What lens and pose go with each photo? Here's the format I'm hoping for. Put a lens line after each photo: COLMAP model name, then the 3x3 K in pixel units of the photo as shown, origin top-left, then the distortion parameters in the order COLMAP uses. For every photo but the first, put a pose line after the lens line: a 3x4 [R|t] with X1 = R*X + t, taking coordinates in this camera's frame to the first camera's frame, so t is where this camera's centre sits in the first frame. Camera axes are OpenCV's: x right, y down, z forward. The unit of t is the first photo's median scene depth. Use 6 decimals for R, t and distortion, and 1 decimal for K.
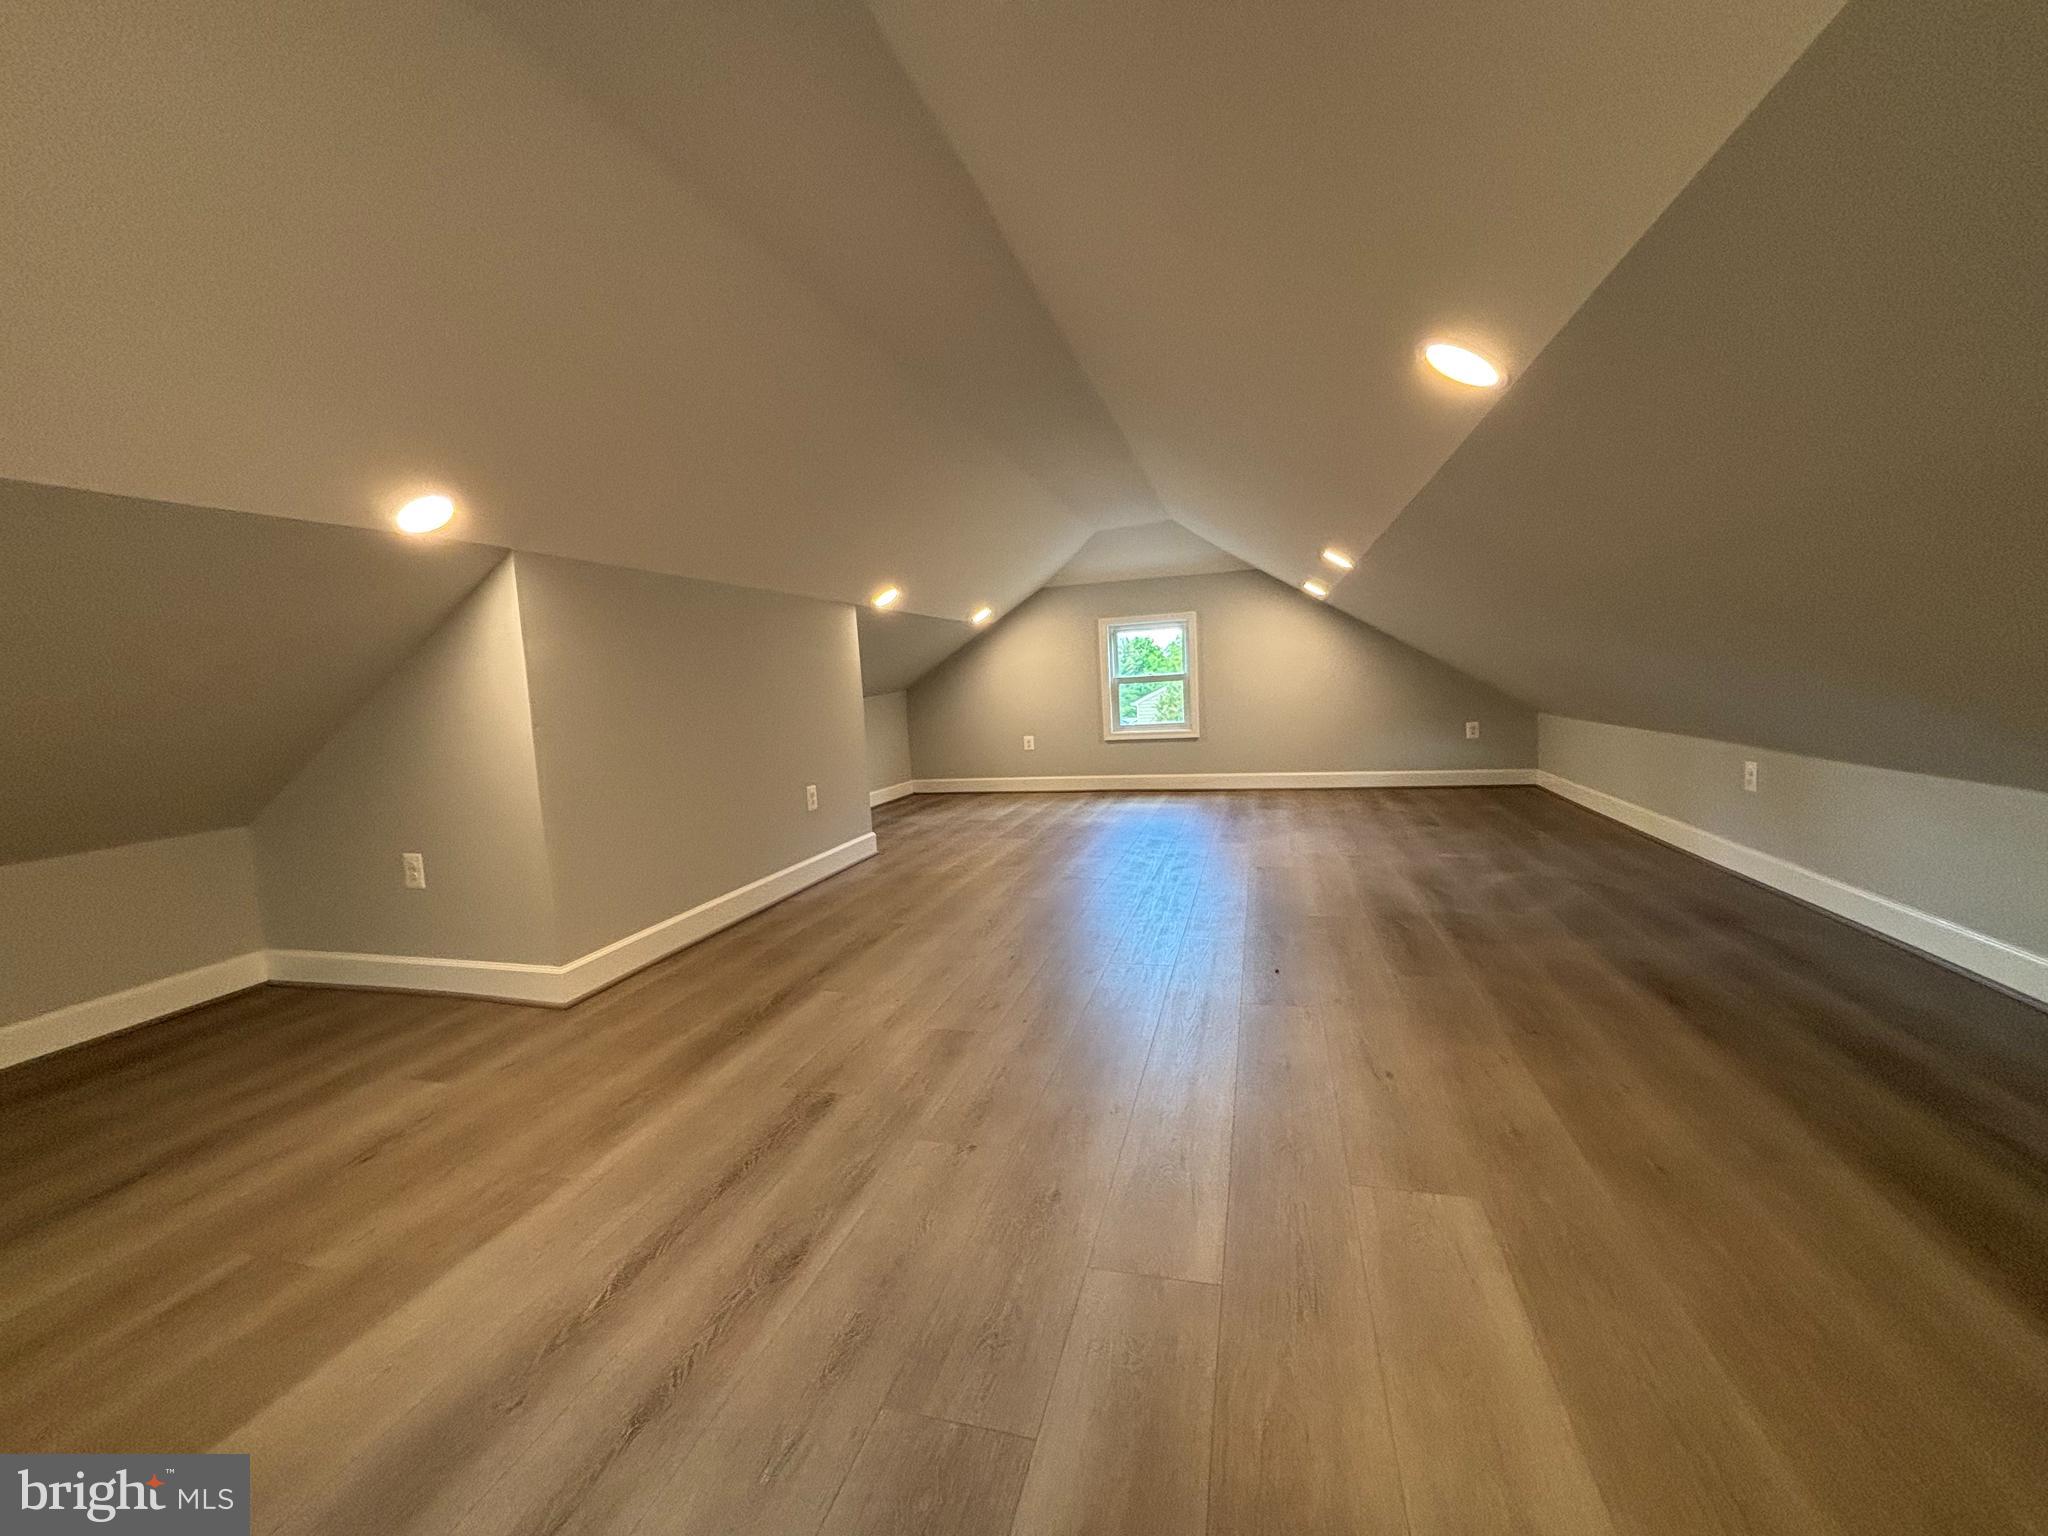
lens RADIAL K [[828.6, 0, 1022.3], [0, 828.6, 762.0], [0, 0, 1]] dist [0.001175, -0.000017]
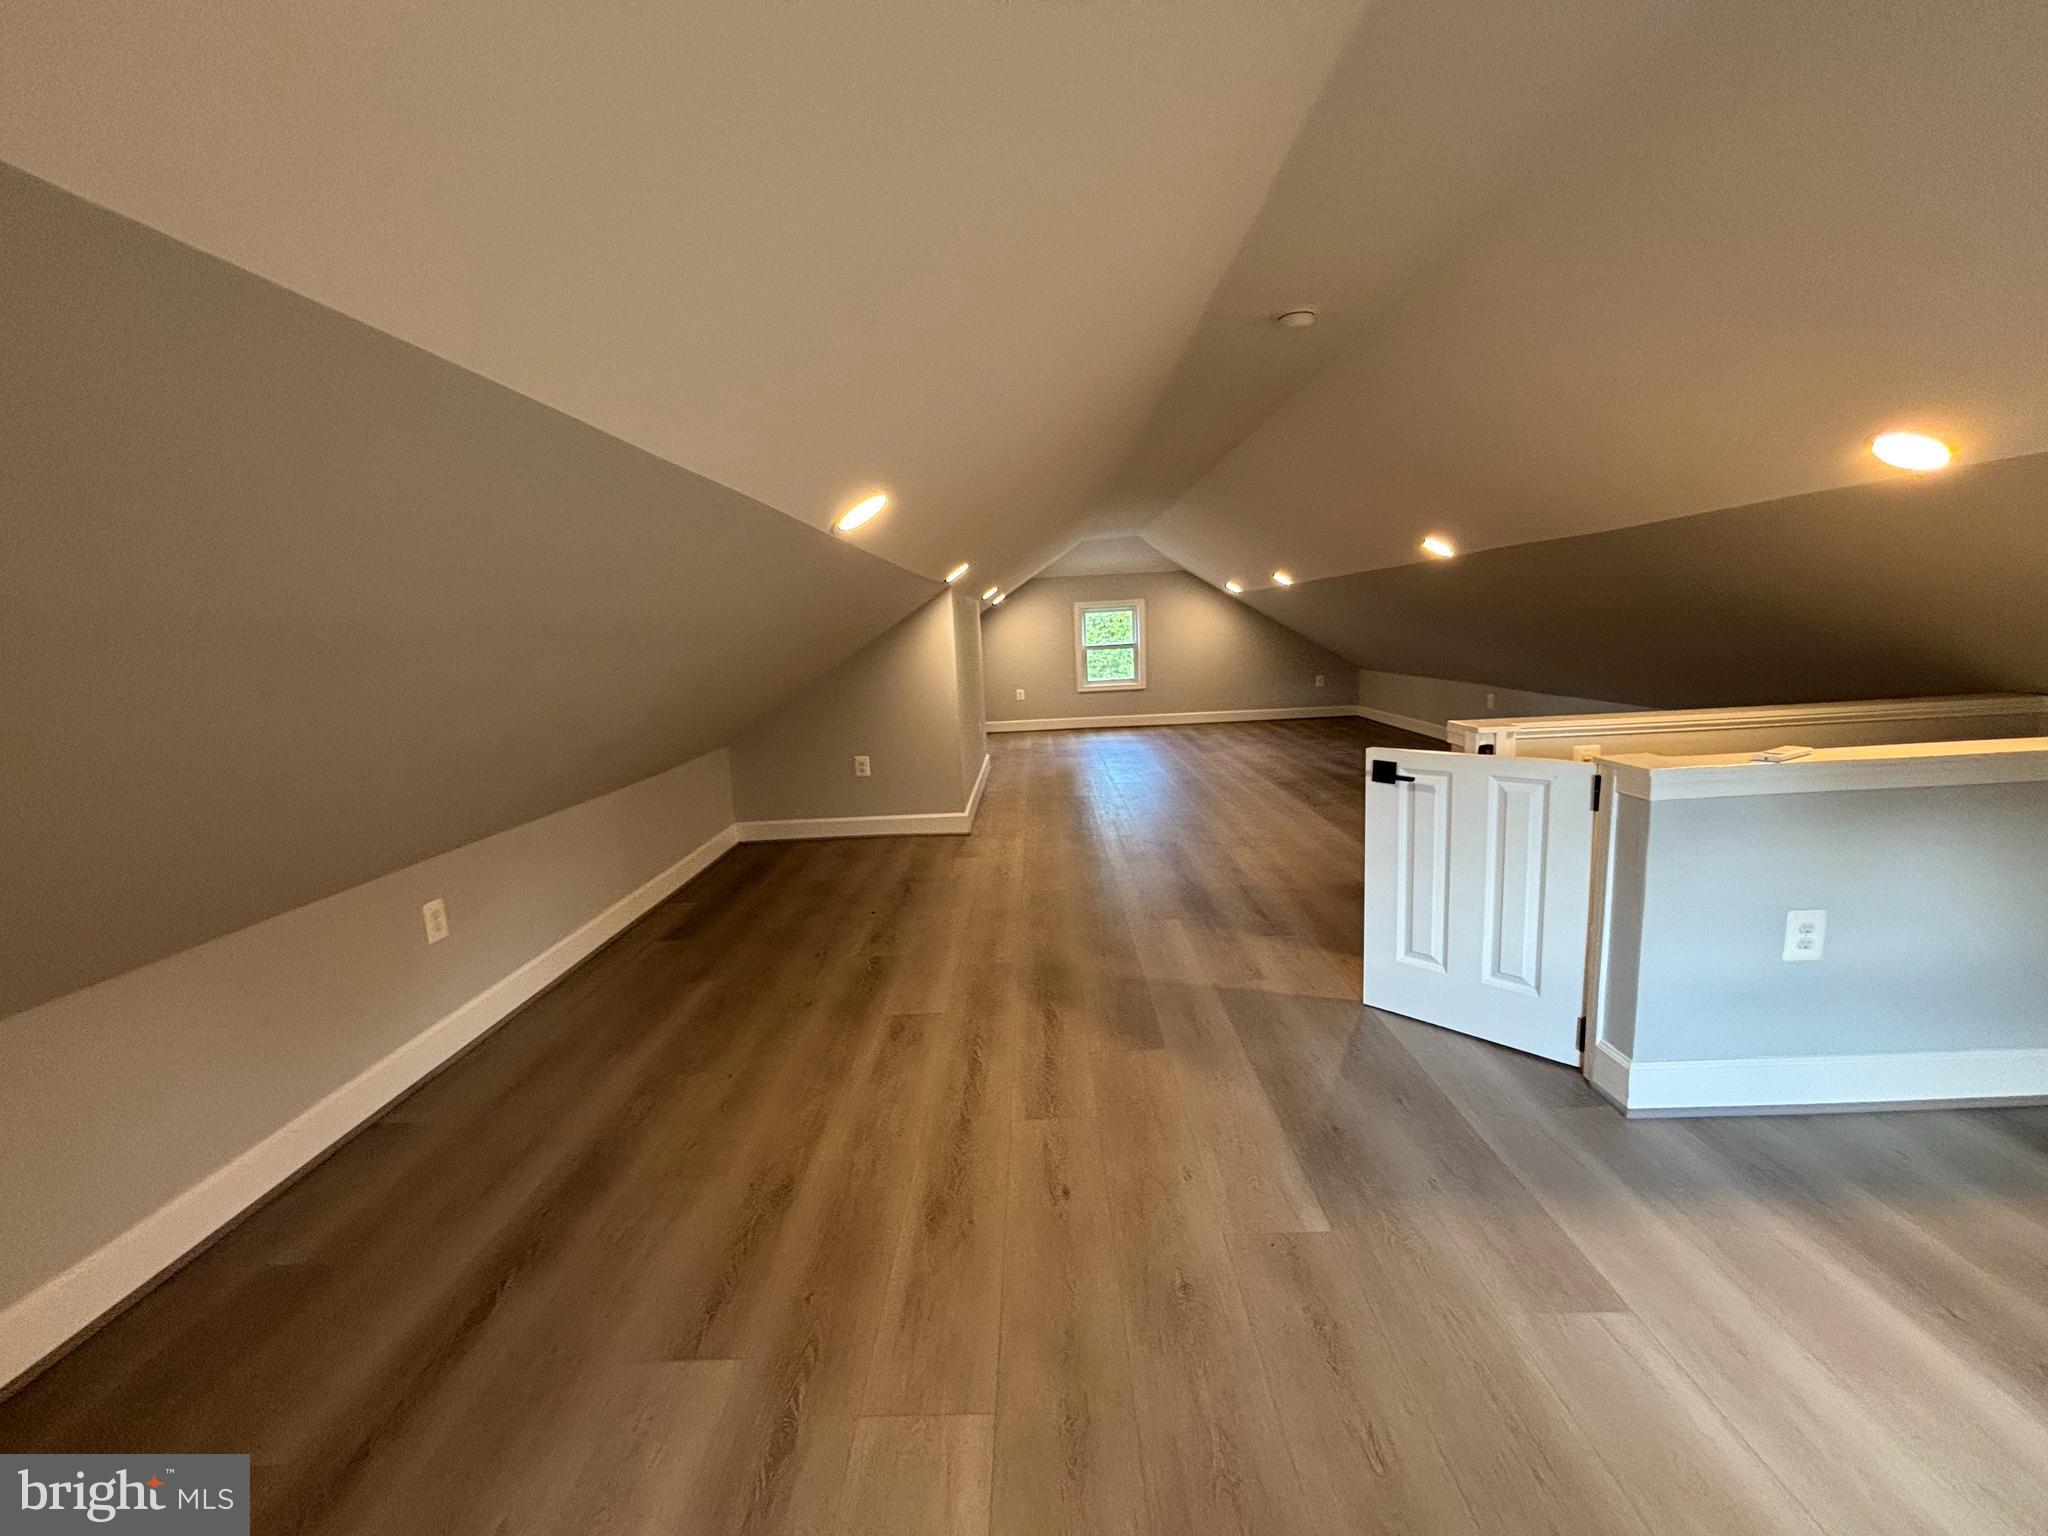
lens RADIAL K [[828.6, 0, 1023.2], [0, 828.6, 766.9], [0, 0, 1]] dist [0.001175, -0.000017]
pose [[0.964458, -0.036390, 0.261720, -0.366403], [0.021921, 0.998076, 0.057993, 0.017297], [-0.263327, -0.050194, 0.963400, -0.316708]]
